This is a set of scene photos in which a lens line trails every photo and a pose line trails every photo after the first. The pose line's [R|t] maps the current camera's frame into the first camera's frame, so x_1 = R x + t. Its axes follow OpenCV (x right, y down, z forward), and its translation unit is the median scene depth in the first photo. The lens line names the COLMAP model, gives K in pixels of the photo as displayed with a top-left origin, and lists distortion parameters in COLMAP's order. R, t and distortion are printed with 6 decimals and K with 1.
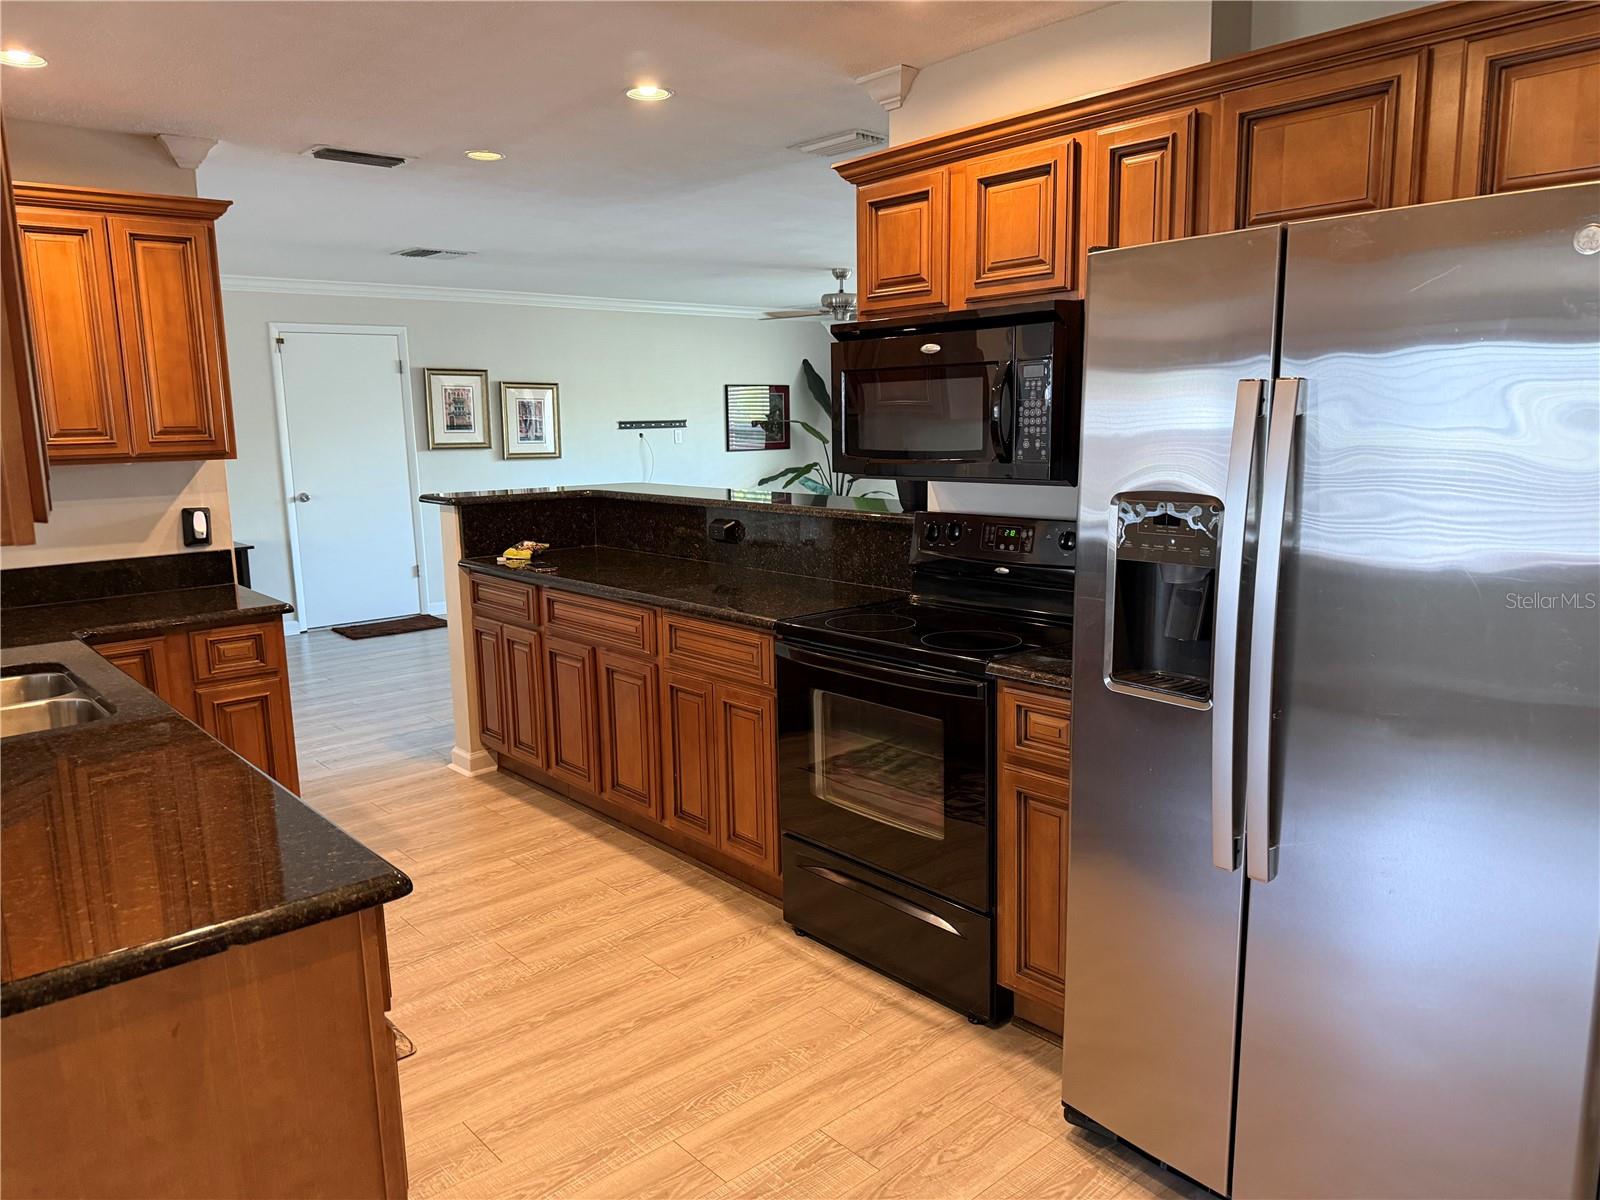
lens RADIAL K [[1118.0, 0, 800.0], [0, 1118.0, 600.0], [0, 0, 1]] dist [0.116314, -0.174687]
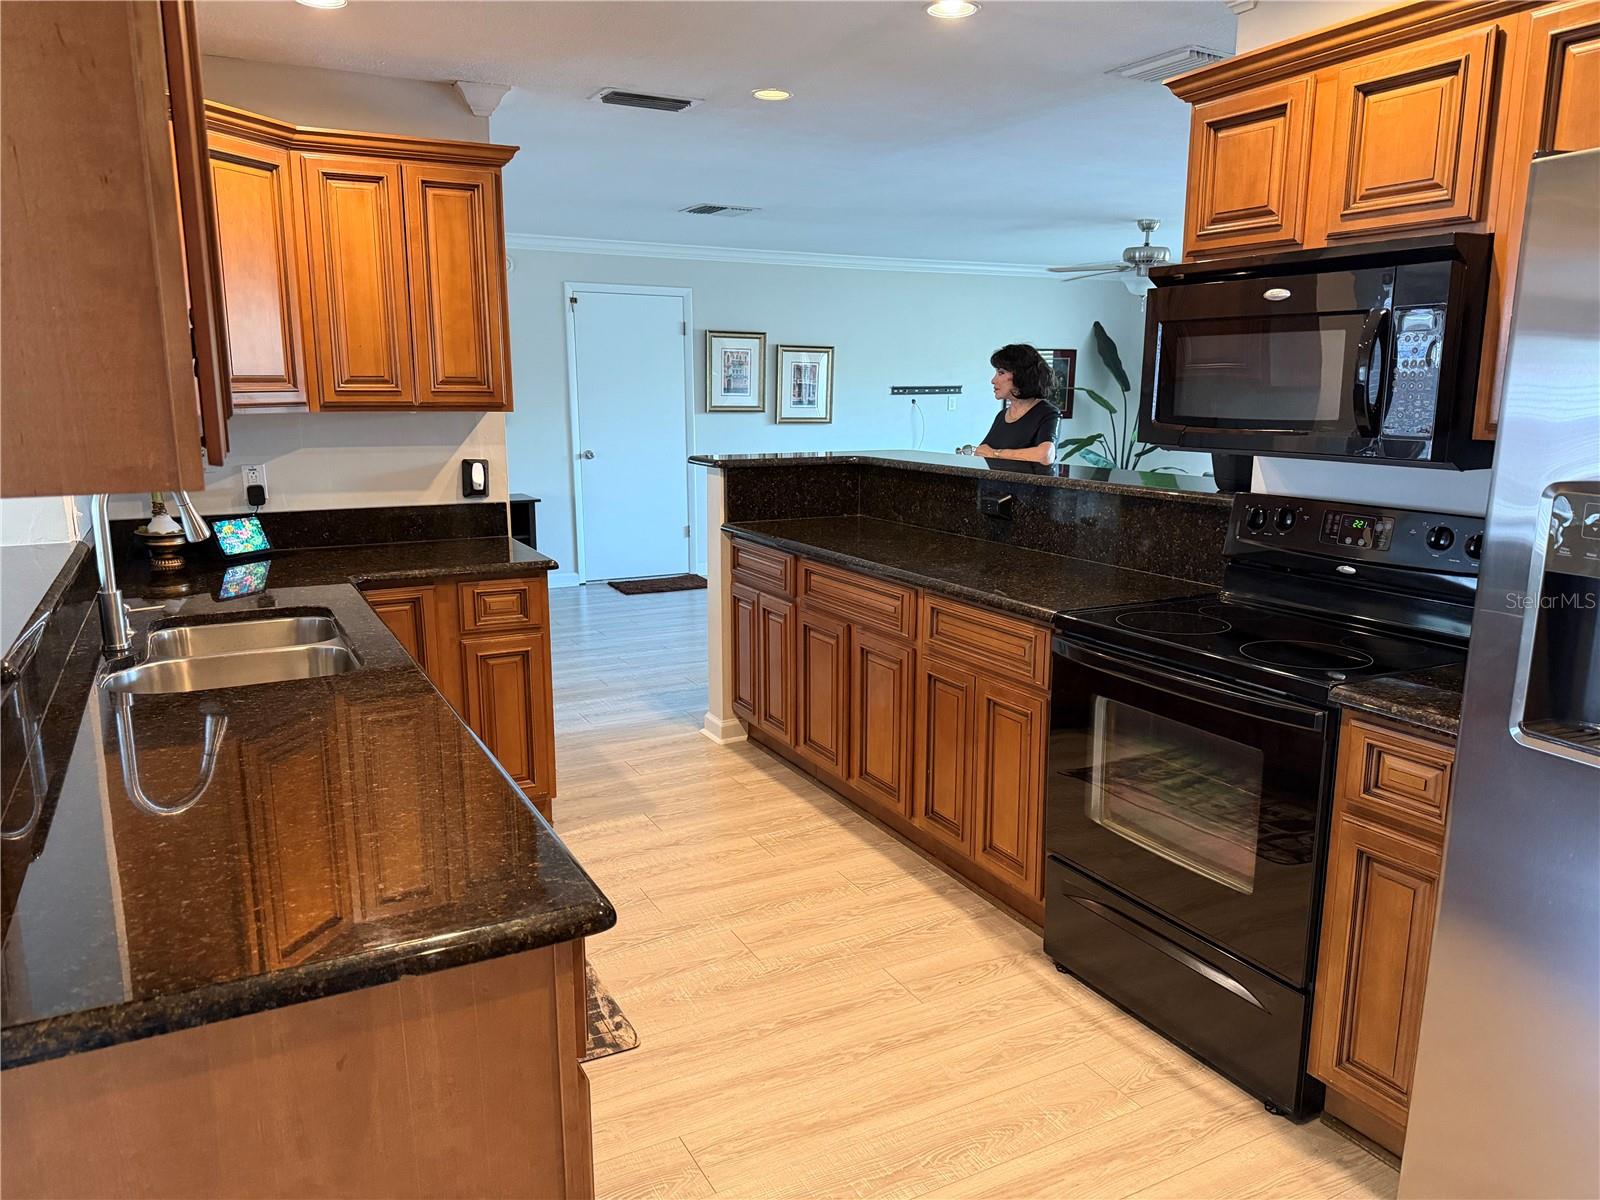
lens RADIAL K [[1118.0, 0, 800.0], [0, 1118.0, 600.0], [0, 0, 1]] dist [0.116314, -0.174687]
pose [[0.971507, 0.066236, -0.227566, -0.015702], [-0.060191, 0.997628, 0.033407, -0.008190], [0.229239, -0.018758, 0.973189, 0.099906]]
